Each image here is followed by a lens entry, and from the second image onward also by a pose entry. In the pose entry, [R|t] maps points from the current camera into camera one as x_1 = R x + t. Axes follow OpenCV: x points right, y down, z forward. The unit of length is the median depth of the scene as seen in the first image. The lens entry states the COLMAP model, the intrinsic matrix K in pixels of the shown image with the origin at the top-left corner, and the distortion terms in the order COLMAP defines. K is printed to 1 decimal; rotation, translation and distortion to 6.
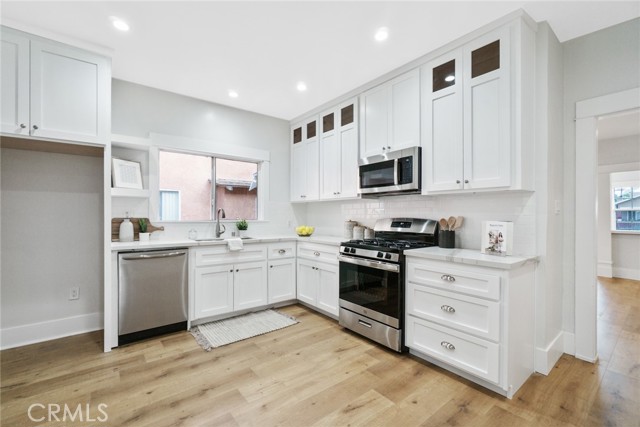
lens RADIAL K [[275.0, 0, 315.2], [0, 275.0, 214.6], [0, 0, 1]] dist [-0.001357, -0.000522]
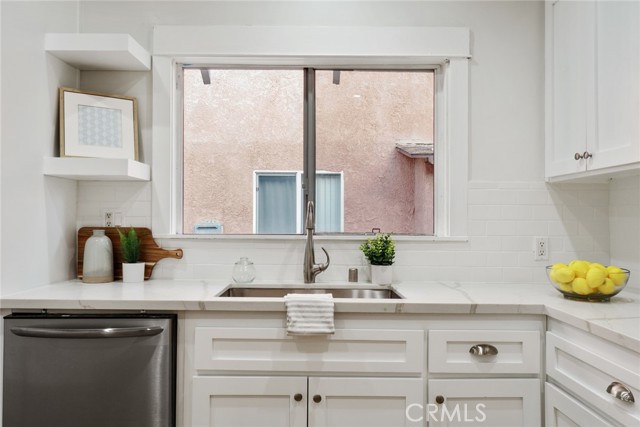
lens RADIAL K [[492.2, 0, 316.5], [0, 492.2, 211.0], [0, 0, 1]] dist [0.005716, 0.003114]
pose [[0.794870, -0.008926, -0.606714, 0.060329], [-0.000855, 0.999874, -0.015830, -0.001471], [0.606779, 0.013102, 0.794762, 0.570036]]
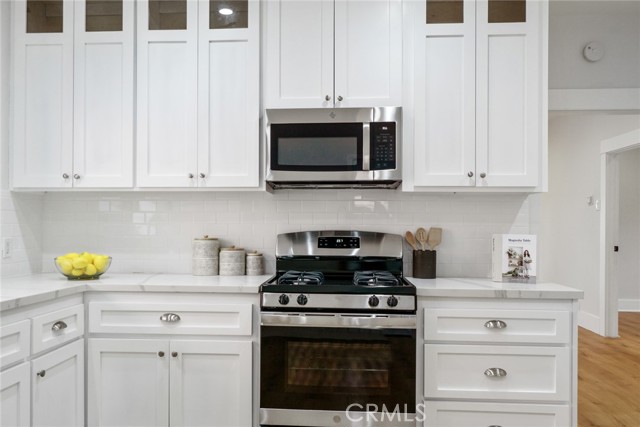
lens RADIAL K [[498.3, 0, 315.4], [0, 498.3, 221.6], [0, 0, 1]] dist [0.004438, 0.000539]
pose [[0.662328, 0.006721, 0.749184, -0.451979], [-0.004045, 0.999977, -0.005395, -0.000269], [-0.749203, 0.000543, 0.662340, 0.369261]]
